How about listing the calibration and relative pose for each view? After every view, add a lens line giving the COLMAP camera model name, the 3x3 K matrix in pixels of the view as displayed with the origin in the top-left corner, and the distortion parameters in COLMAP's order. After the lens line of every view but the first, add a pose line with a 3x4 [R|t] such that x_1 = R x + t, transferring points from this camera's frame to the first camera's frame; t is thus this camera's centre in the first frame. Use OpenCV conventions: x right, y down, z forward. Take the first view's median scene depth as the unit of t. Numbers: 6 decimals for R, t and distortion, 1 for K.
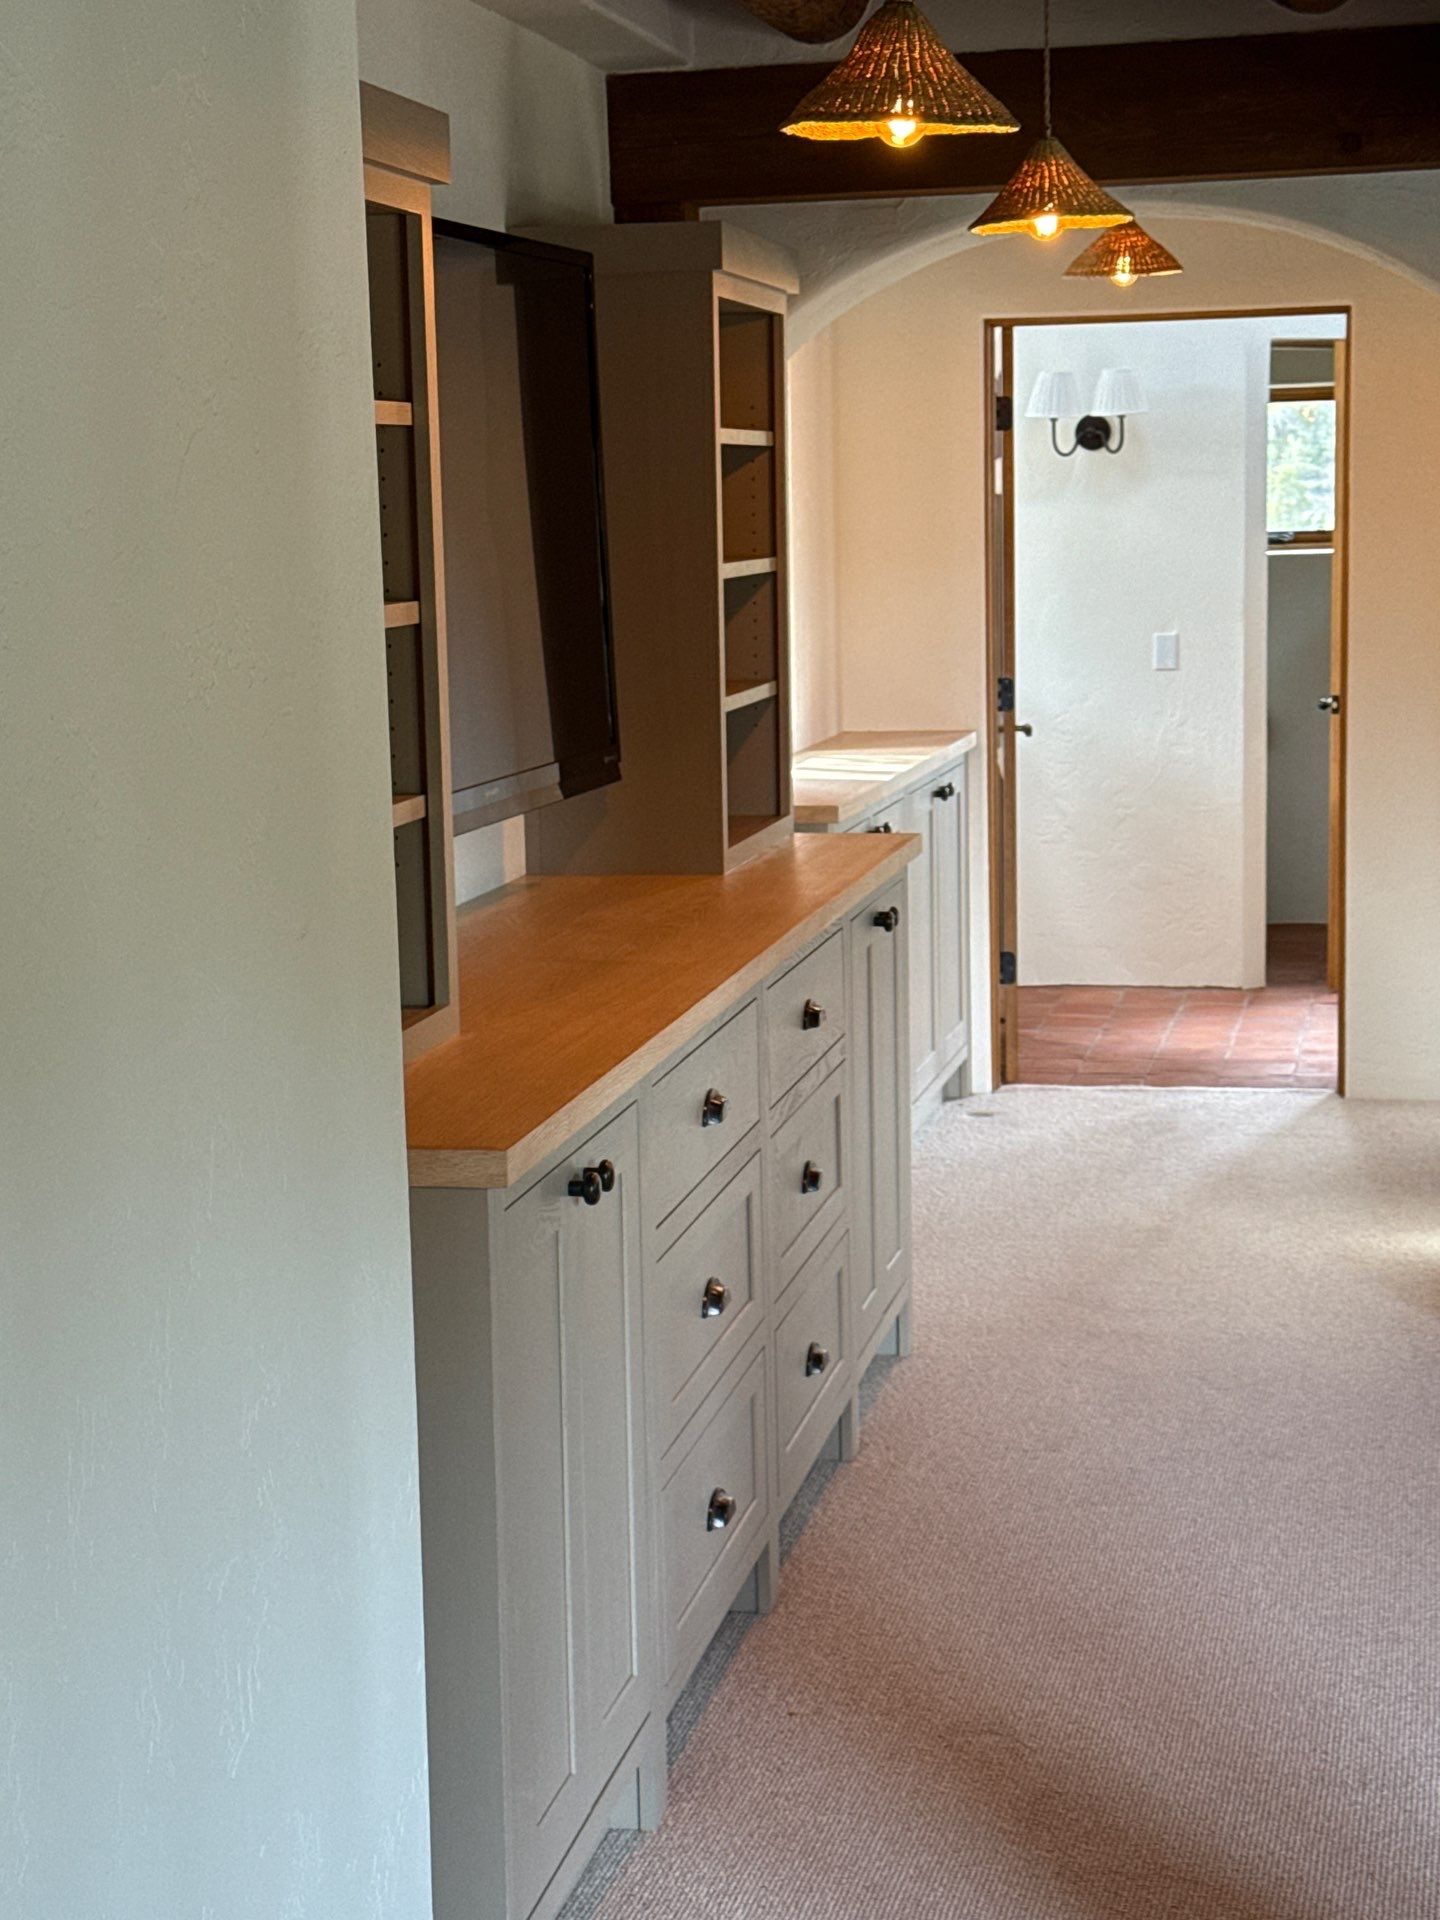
lens RADIAL K [[3250.3, 0, 664.9], [0, 3250.3, 959.8], [0, 0, 1]] dist [0.054415, 0.251457]
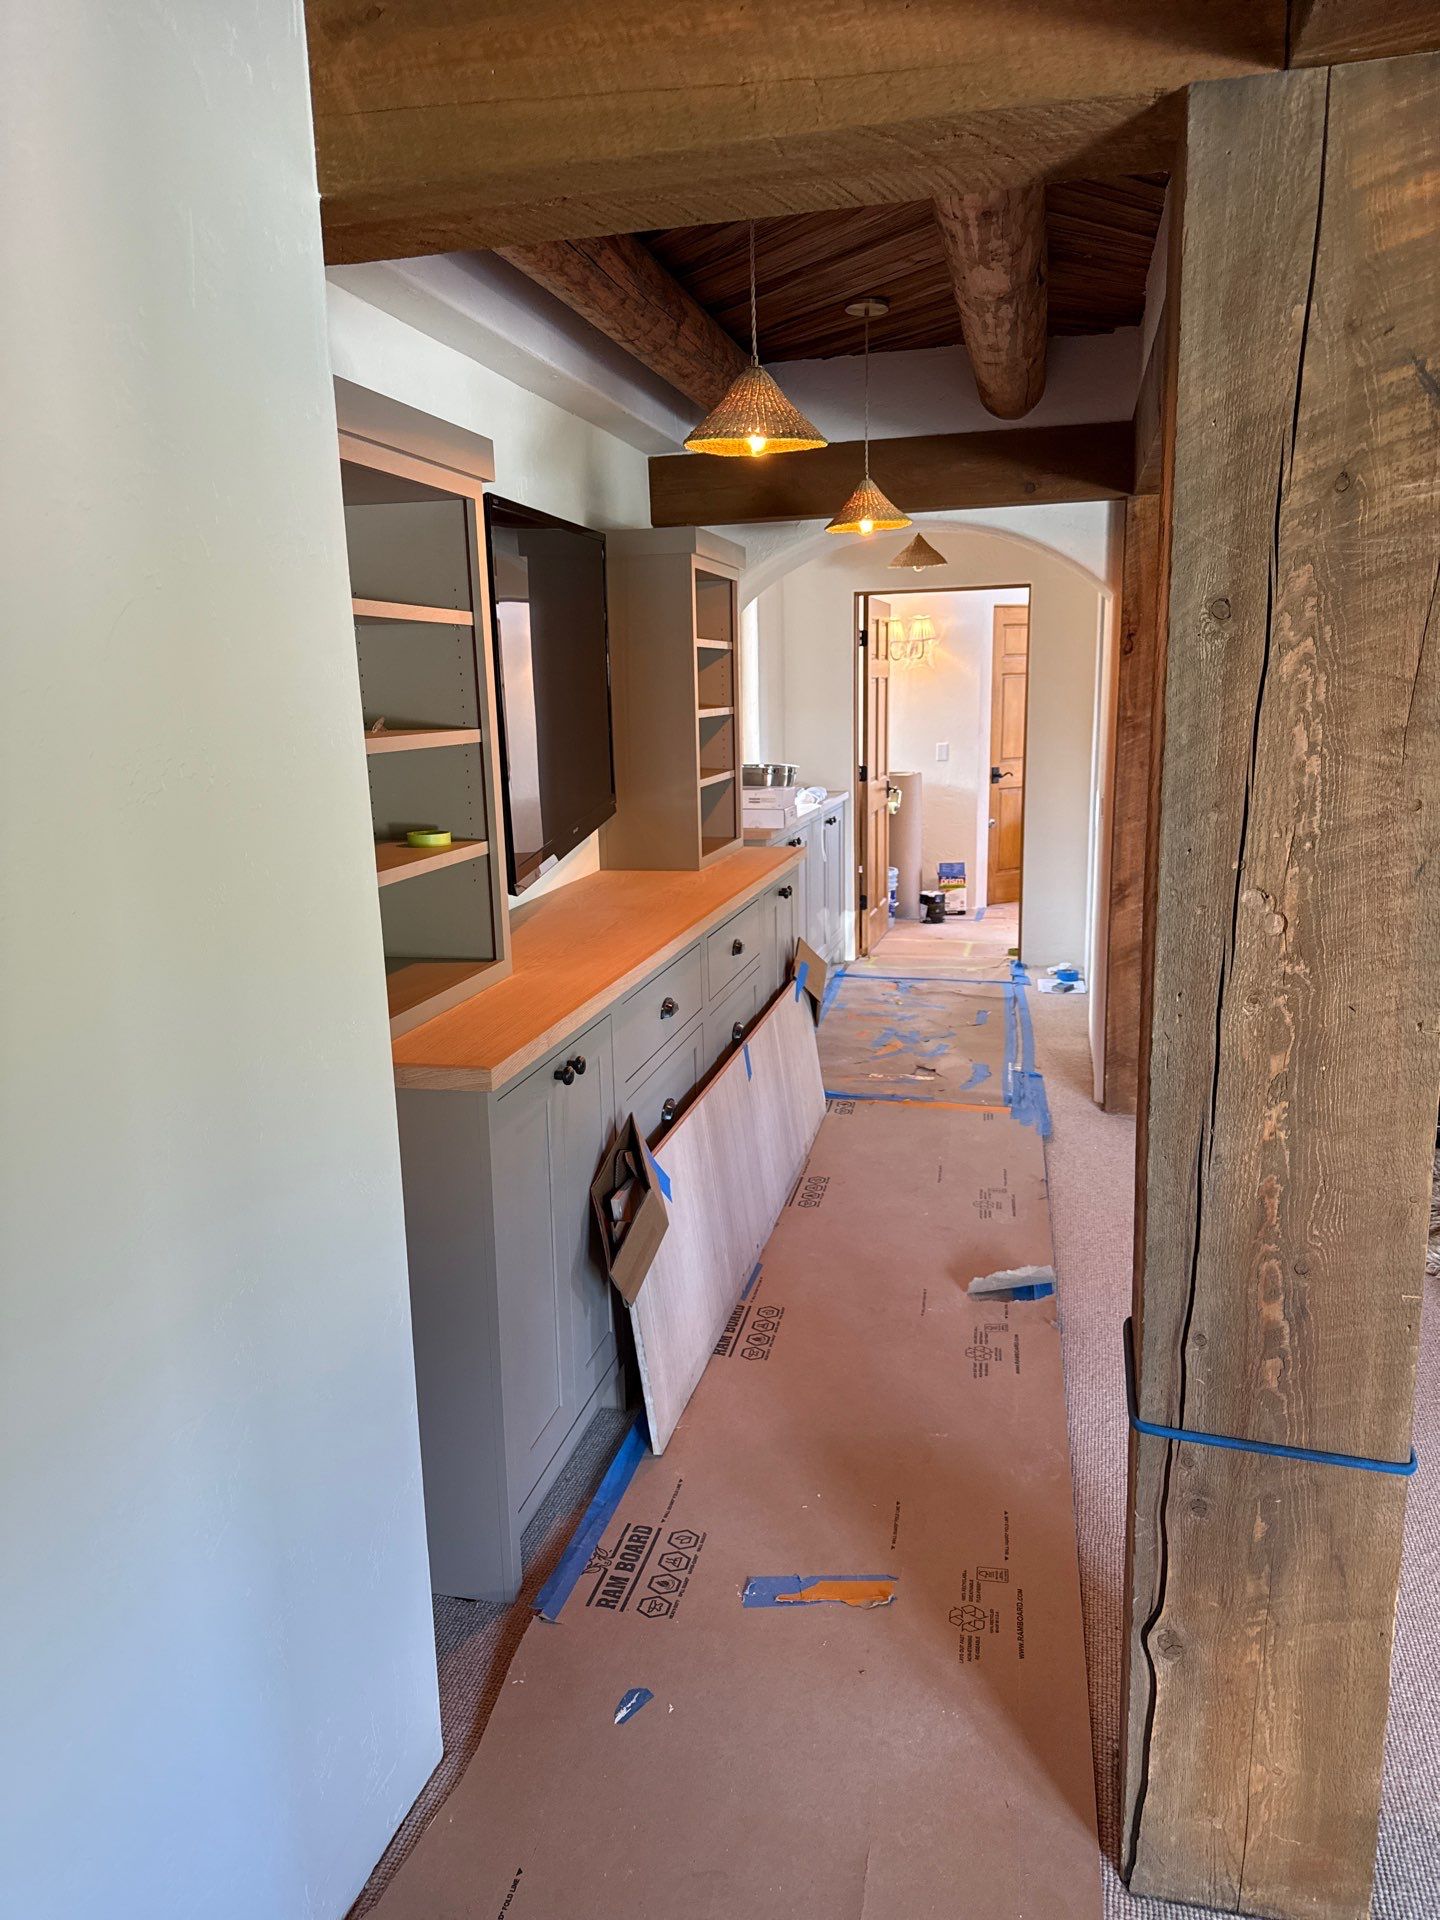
lens RADIAL K [[1325.0, 0, 707.7], [0, 1325.0, 980.6], [0, 0, 1]] dist [0.085522, -0.000611]
pose [[0.999576, 0.001542, -0.029069, 0.044964], [0.000689, 0.997064, 0.076572, -0.020947], [0.029102, -0.076560, 0.996640, 0.191753]]
